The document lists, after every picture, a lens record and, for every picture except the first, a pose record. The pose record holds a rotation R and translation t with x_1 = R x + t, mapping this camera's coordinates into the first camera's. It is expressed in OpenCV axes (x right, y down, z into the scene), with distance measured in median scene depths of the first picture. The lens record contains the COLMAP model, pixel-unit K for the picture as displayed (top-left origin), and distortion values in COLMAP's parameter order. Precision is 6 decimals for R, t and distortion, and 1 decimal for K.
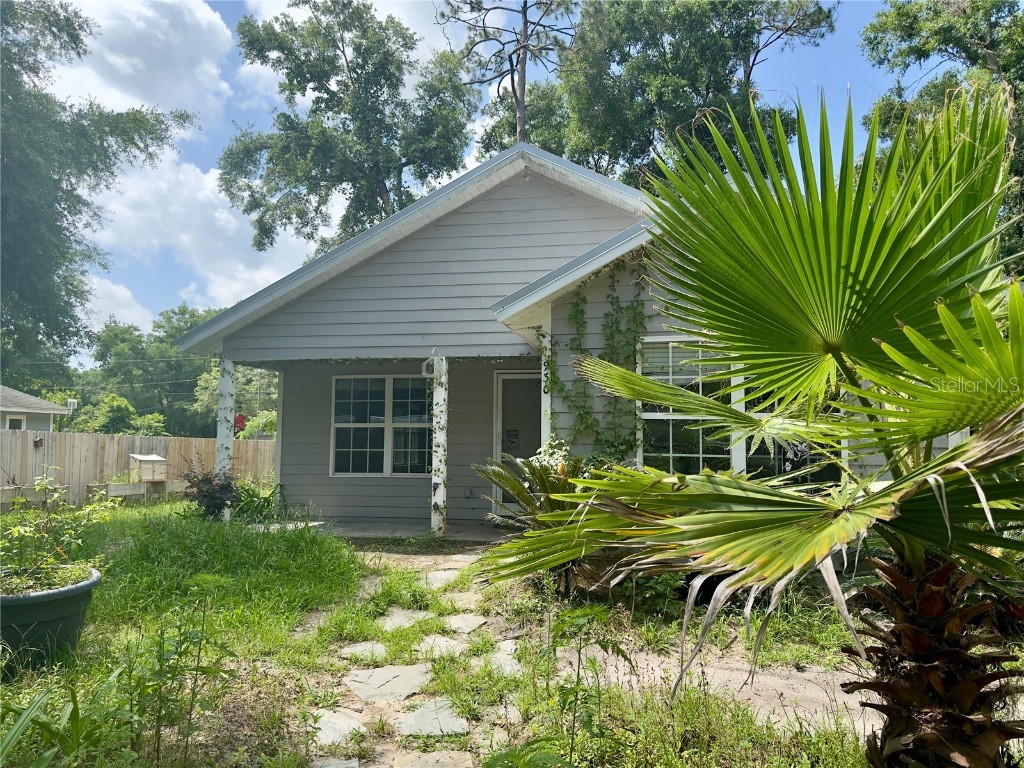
lens RADIAL K [[722.7, 0, 513.6], [0, 722.7, 382.7], [0, 0, 1]] dist [0.009705, -0.017222]
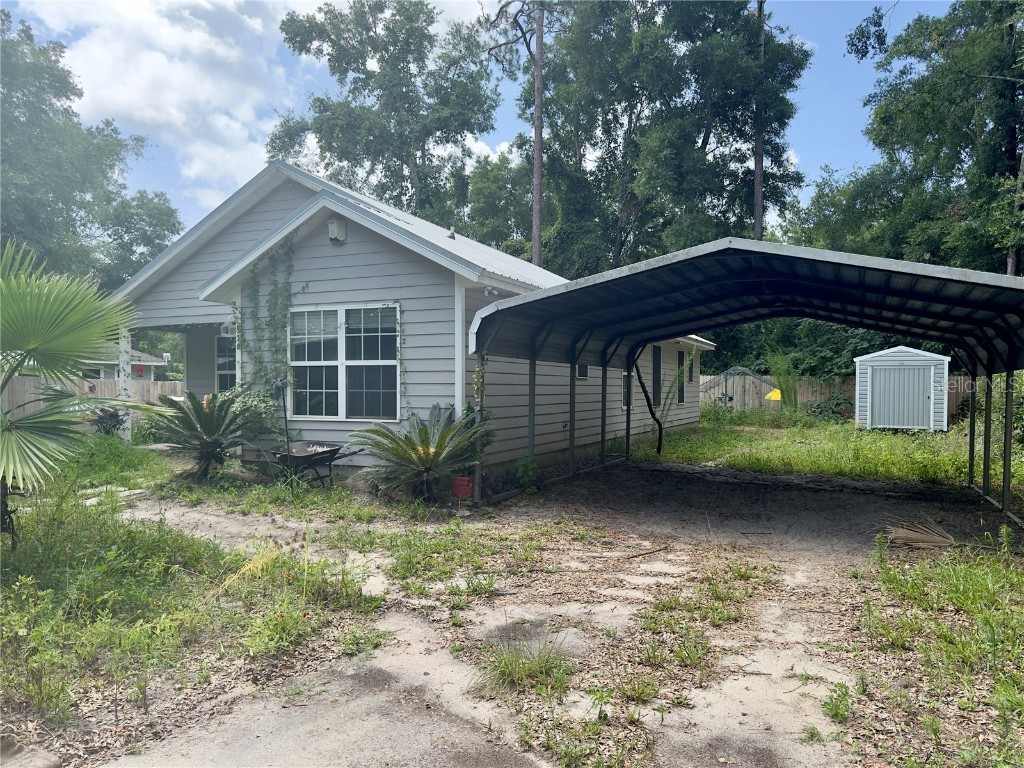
lens RADIAL K [[722.7, 0, 512.8], [0, 722.7, 380.8], [0, 0, 1]] dist [0.009705, -0.017222]
pose [[0.974382, -0.010939, -0.224633, 0.306095], [0.028121, 0.996903, 0.073437, -0.004385], [0.223134, -0.077872, 0.971672, -0.098208]]
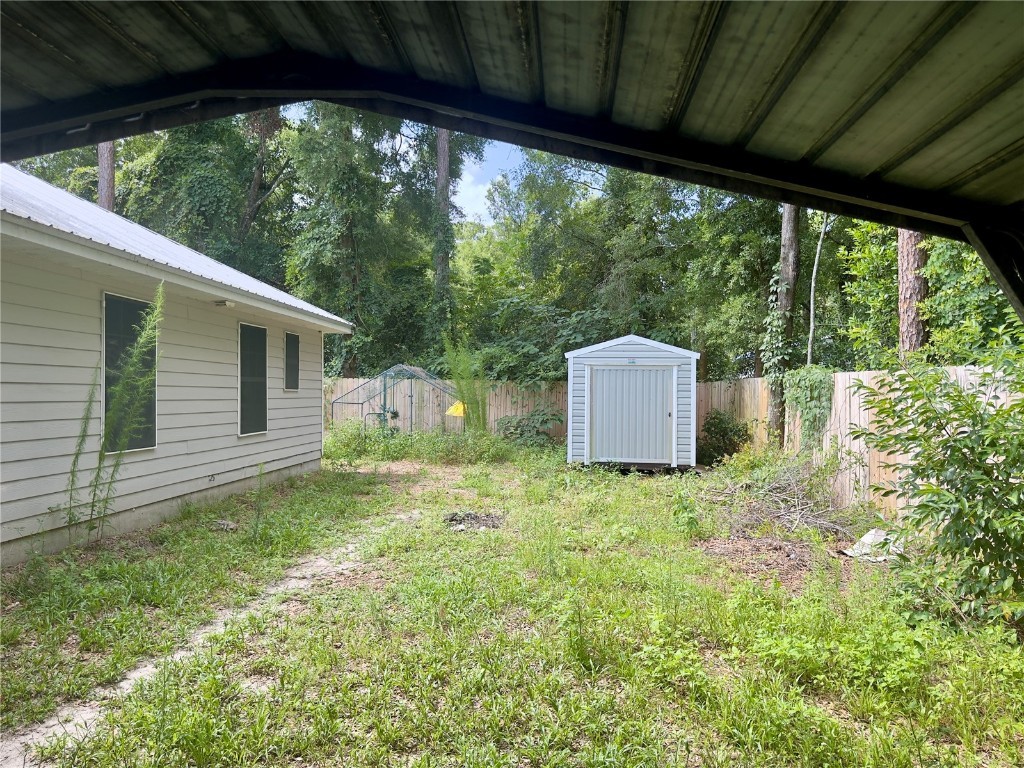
lens RADIAL K [[722.7, 0, 512.2], [0, 722.7, 386.9], [0, 0, 1]] dist [0.009705, -0.017222]
pose [[0.989580, -0.007989, 0.143760, 0.406448], [-0.003484, 0.996838, 0.079379, 0.032043], [-0.143939, -0.079052, 0.986424, 0.375016]]
